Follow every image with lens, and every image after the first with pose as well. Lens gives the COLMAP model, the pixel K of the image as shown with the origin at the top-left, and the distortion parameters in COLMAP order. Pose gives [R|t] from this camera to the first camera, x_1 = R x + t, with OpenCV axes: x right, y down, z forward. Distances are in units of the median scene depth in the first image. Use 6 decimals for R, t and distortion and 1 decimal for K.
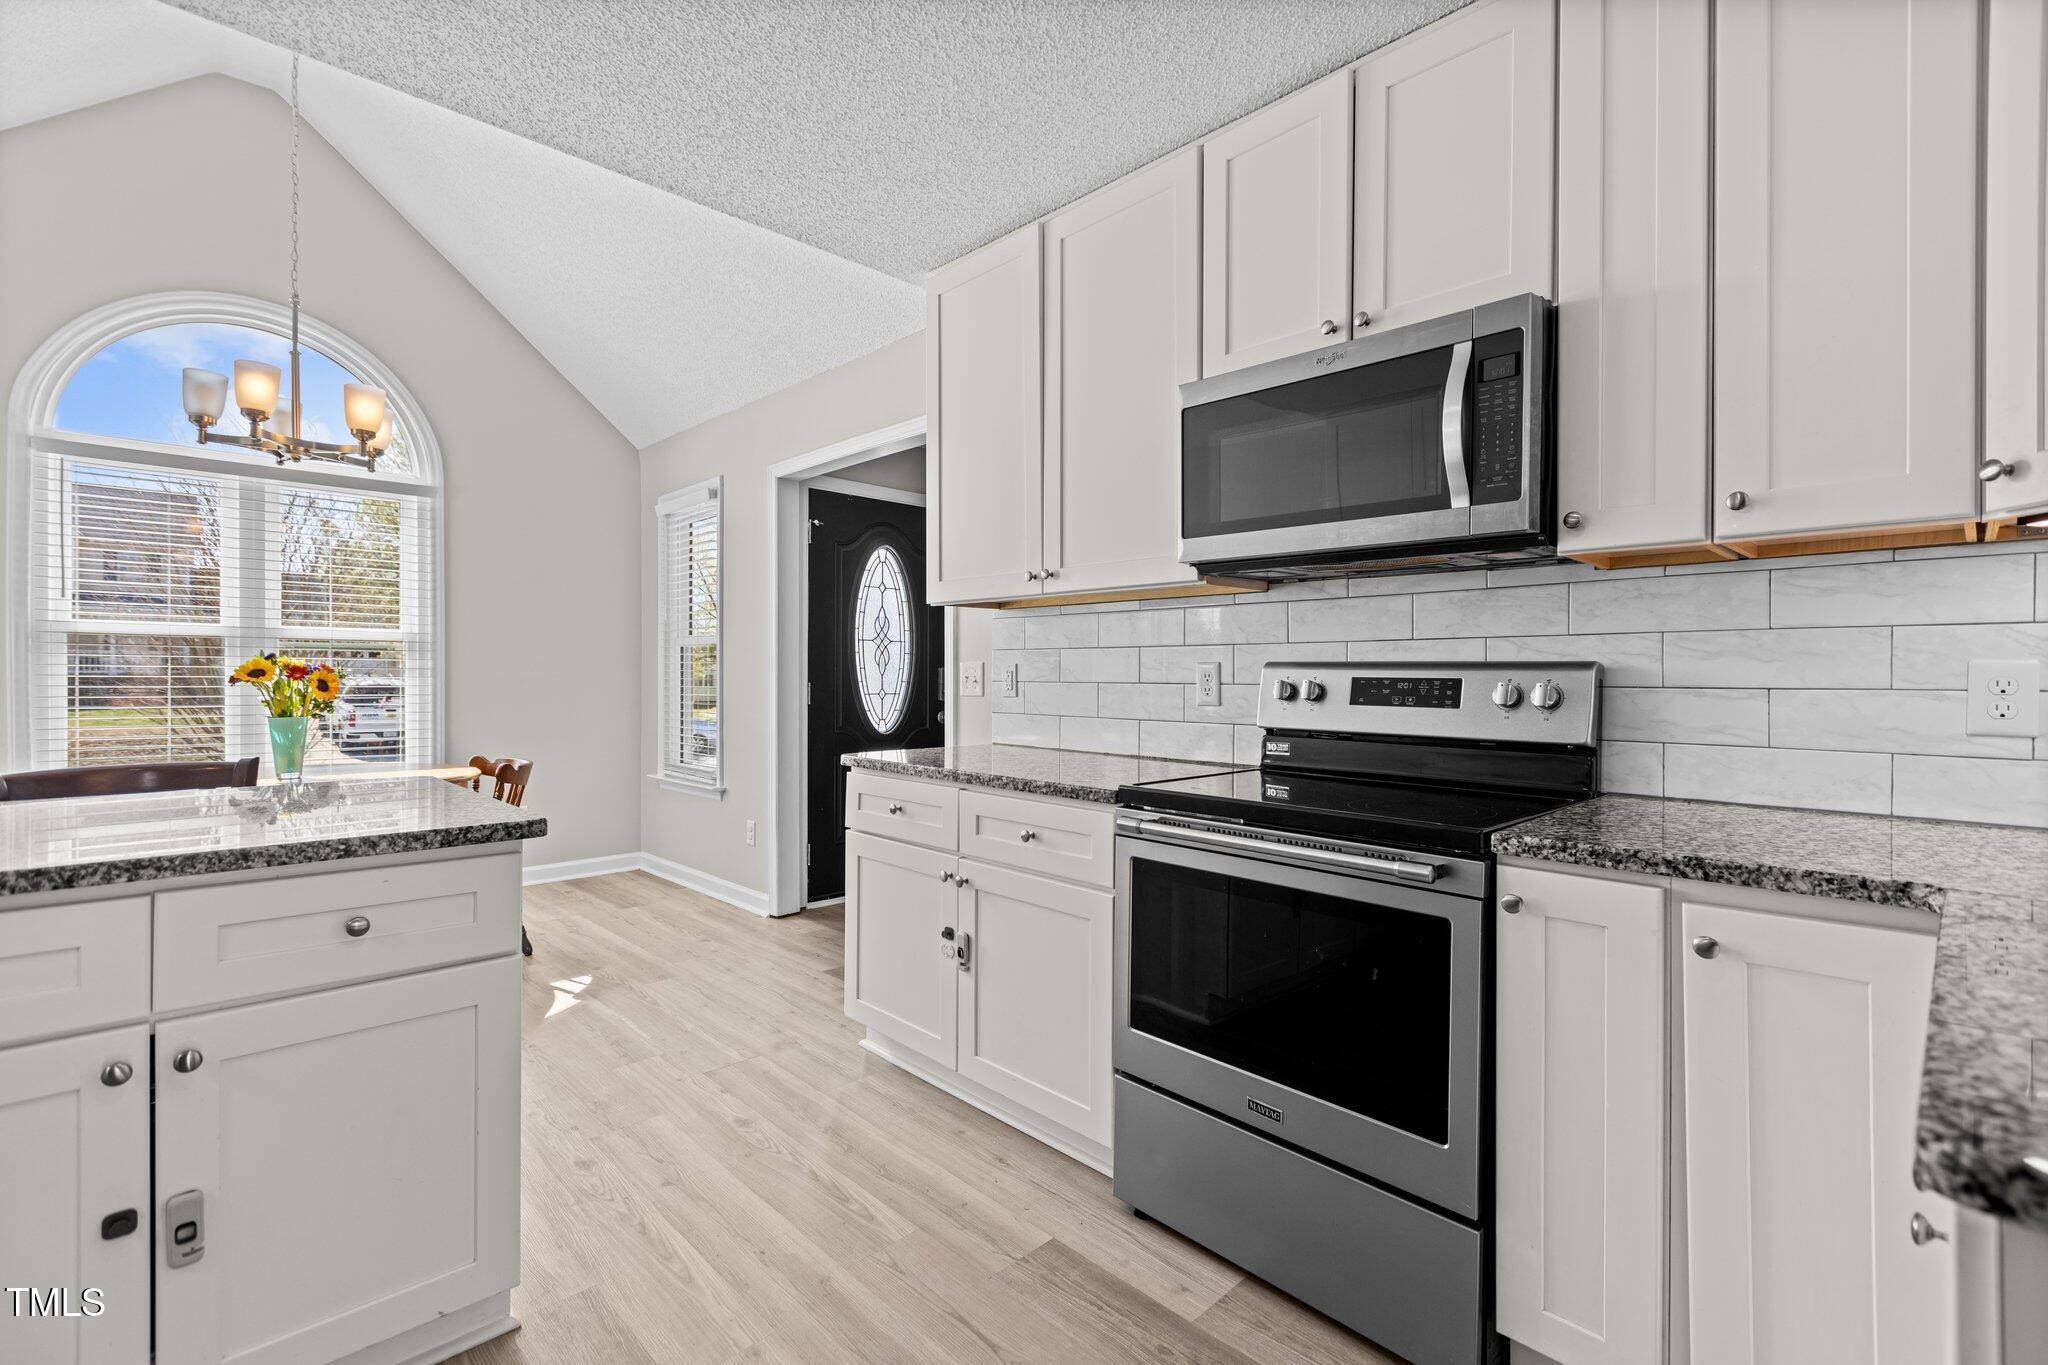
lens RADIAL K [[910.0, 0, 1024.0], [0, 910.0, 682.5], [0, 0, 1]] dist [-0.001974, -0.000322]
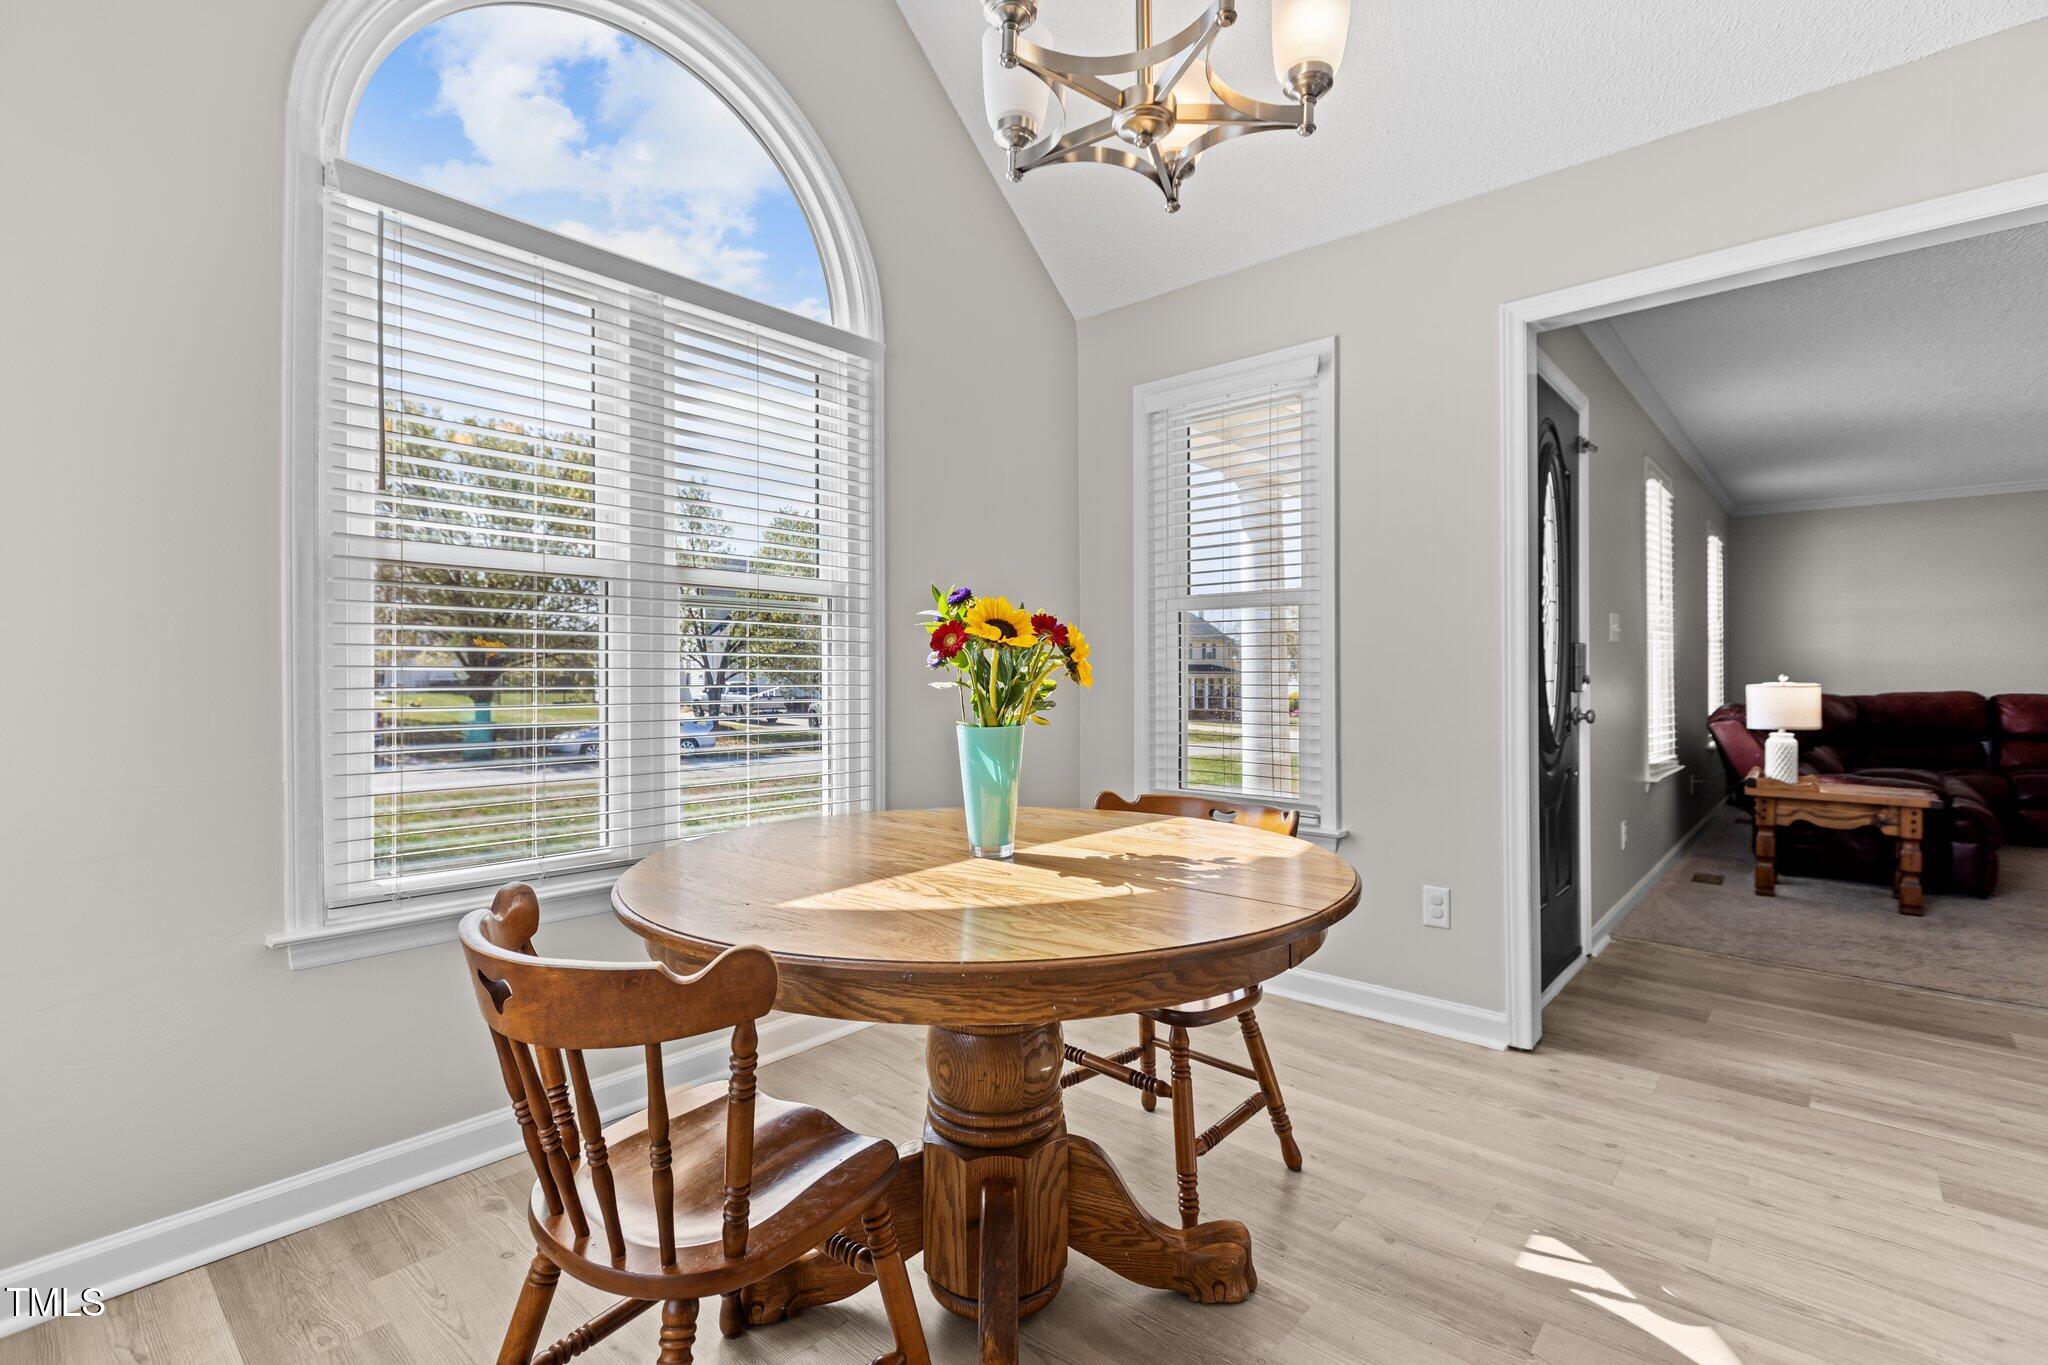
lens RADIAL K [[938.1, 0, 1021.9], [0, 938.1, 669.0], [0, 0, 1]] dist [0.001401, 0.000035]
pose [[0.997580, -0.001181, 0.069513, -0.734812], [0.001673, 0.999974, -0.007015, 0.009397], [-0.069503, 0.007114, 0.997556, 0.452985]]
